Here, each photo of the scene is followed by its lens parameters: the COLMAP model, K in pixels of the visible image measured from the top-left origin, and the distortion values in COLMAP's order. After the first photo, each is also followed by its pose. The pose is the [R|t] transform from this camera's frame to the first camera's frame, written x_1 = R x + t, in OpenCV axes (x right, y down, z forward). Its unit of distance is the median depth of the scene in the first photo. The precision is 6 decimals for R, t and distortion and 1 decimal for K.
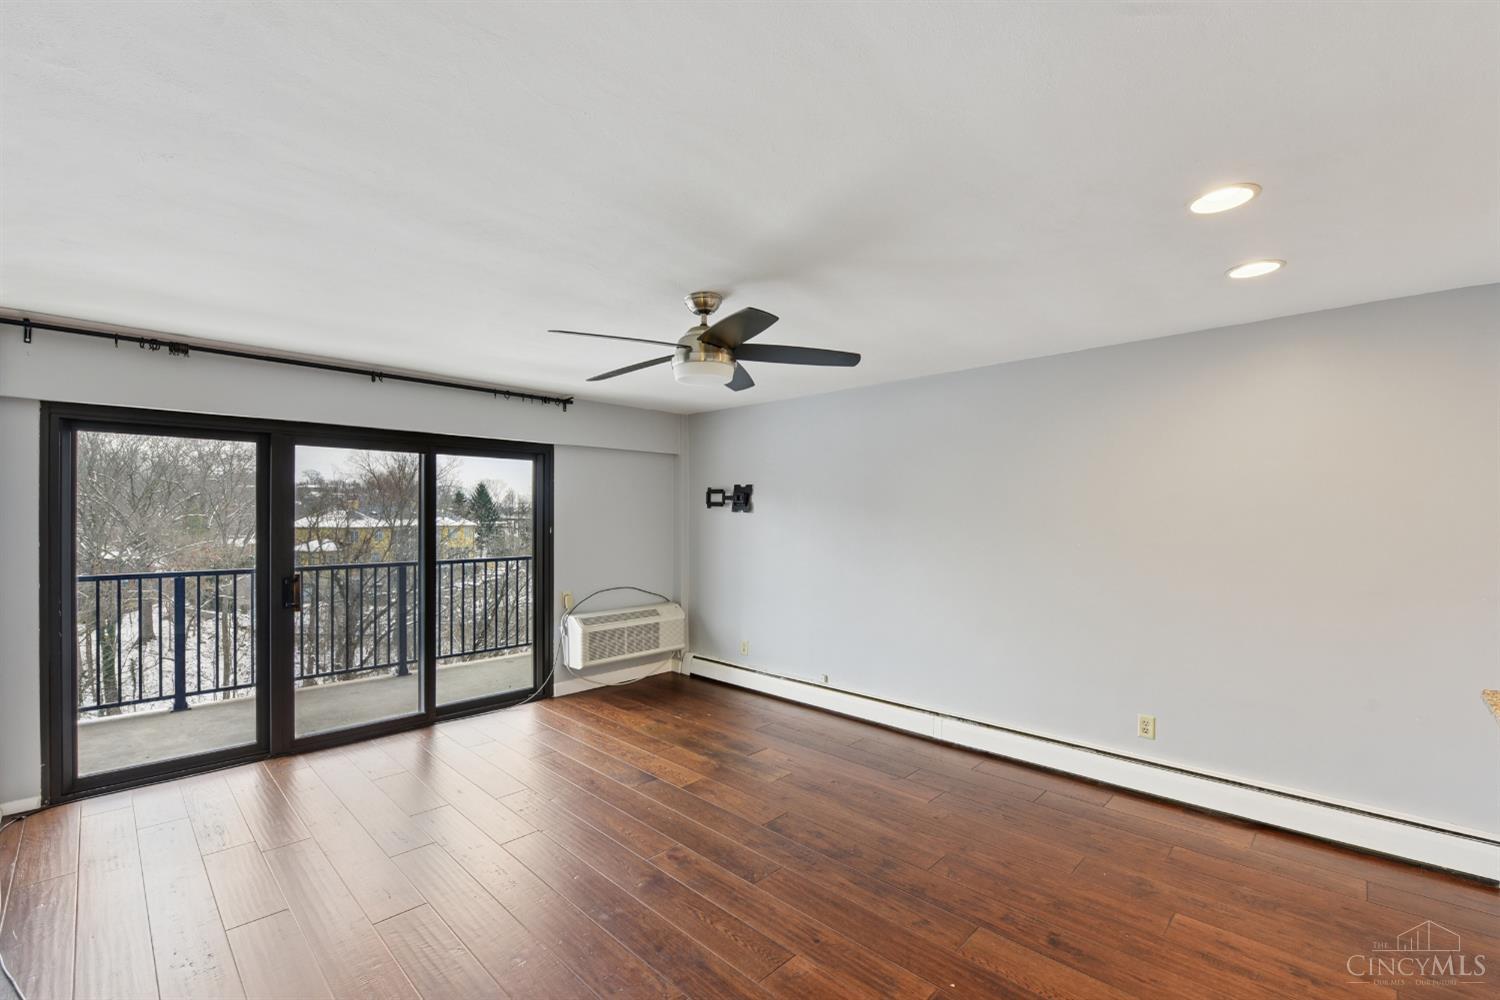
lens RADIAL K [[664.1, 0, 763.8], [0, 664.1, 513.5], [0, 0, 1]] dist [-0.005881, -0.002396]
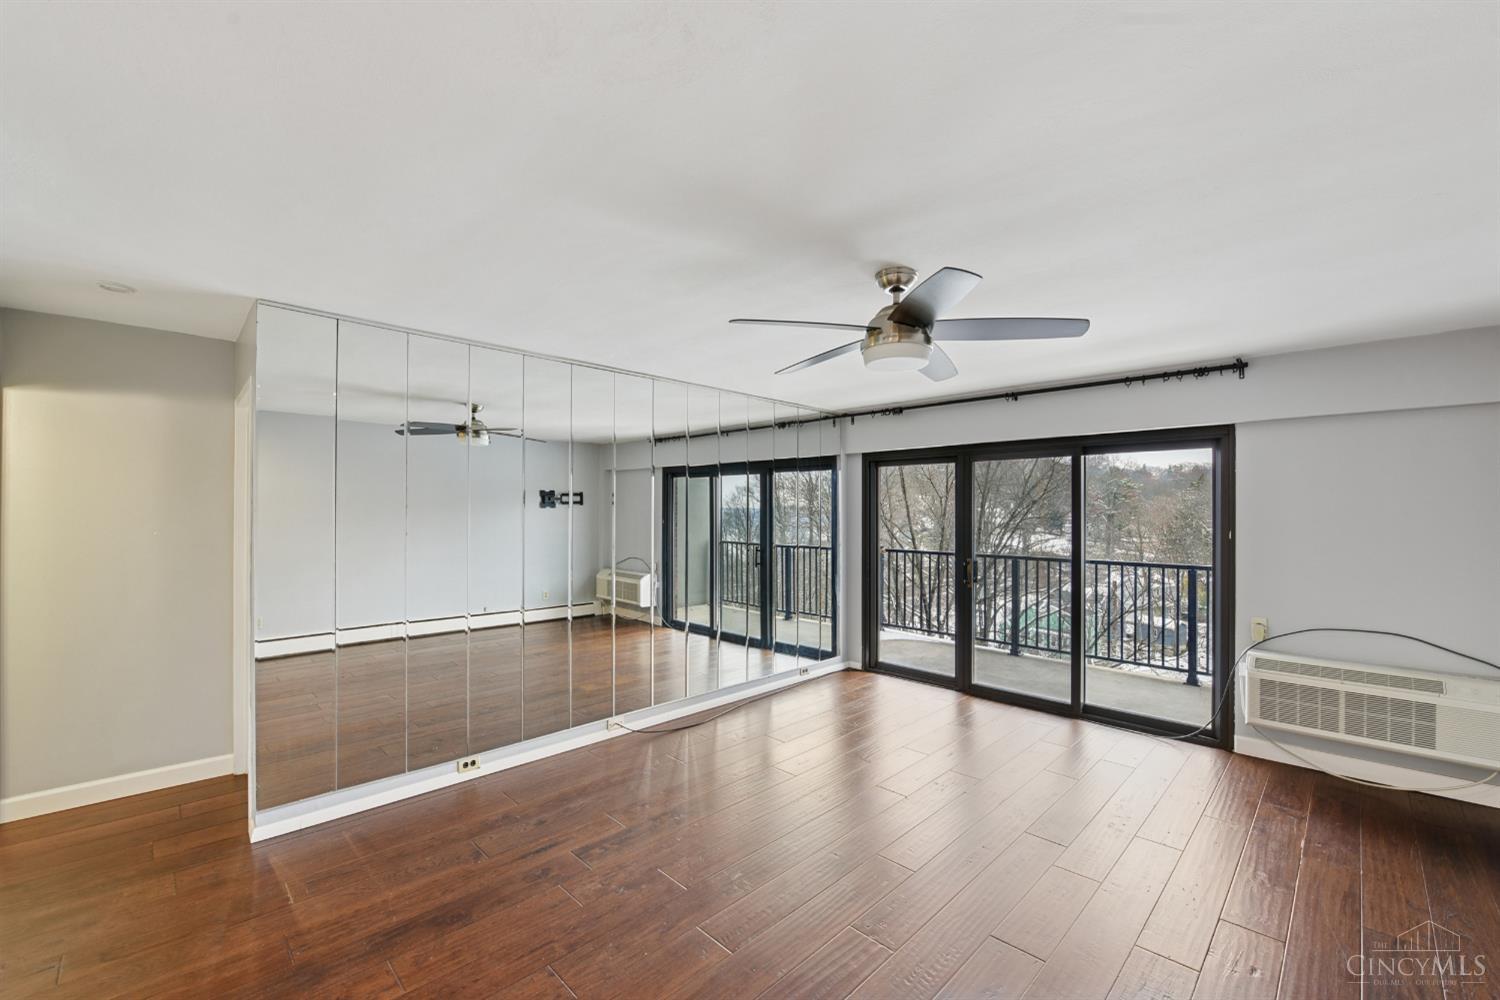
lens RADIAL K [[608.4, 0, 751.3], [0, 608.4, 509.1], [0, 0, 1]] dist [-0.011957, -0.002856]
pose [[-0.037765, -0.009410, -0.999242, 0.427063], [-0.004223, 0.999948, -0.009258, 0.003805], [0.999278, 0.003870, -0.037803, 0.490525]]
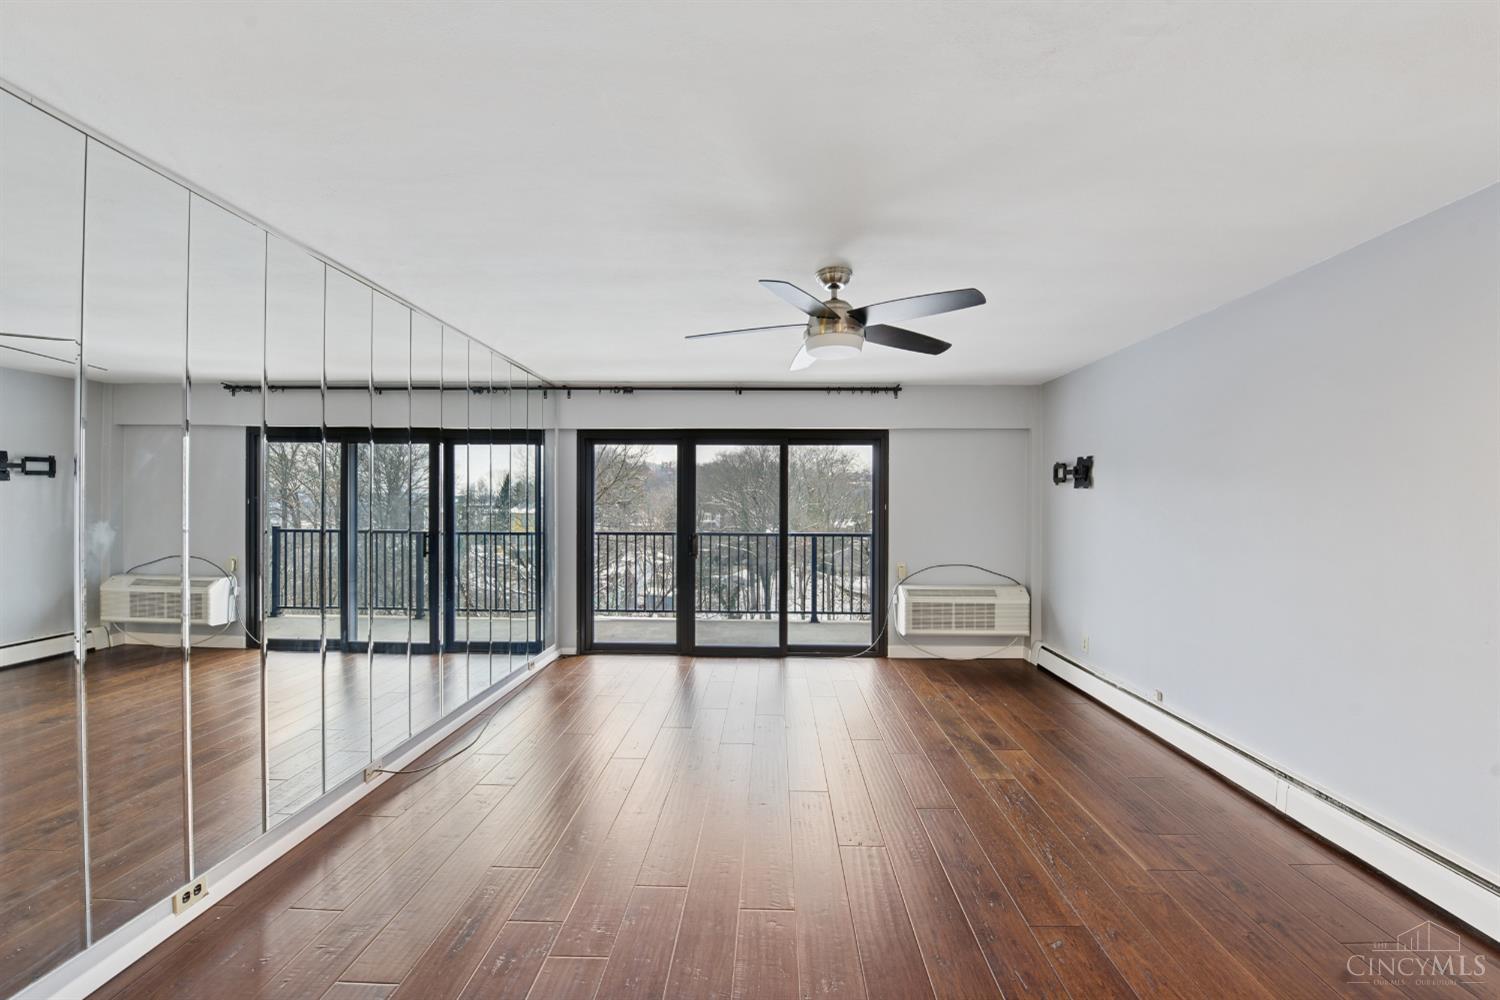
lens RADIAL K [[608.4, 0, 754.0], [0, 608.4, 503.2], [0, 0, 1]] dist [-0.011957, -0.002856]
pose [[0.666043, -0.000167, -0.745913, 0.307503], [-0.002610, 0.999993, -0.002555, 0.023115], [0.745909, 0.003648, 0.666038, 0.164261]]
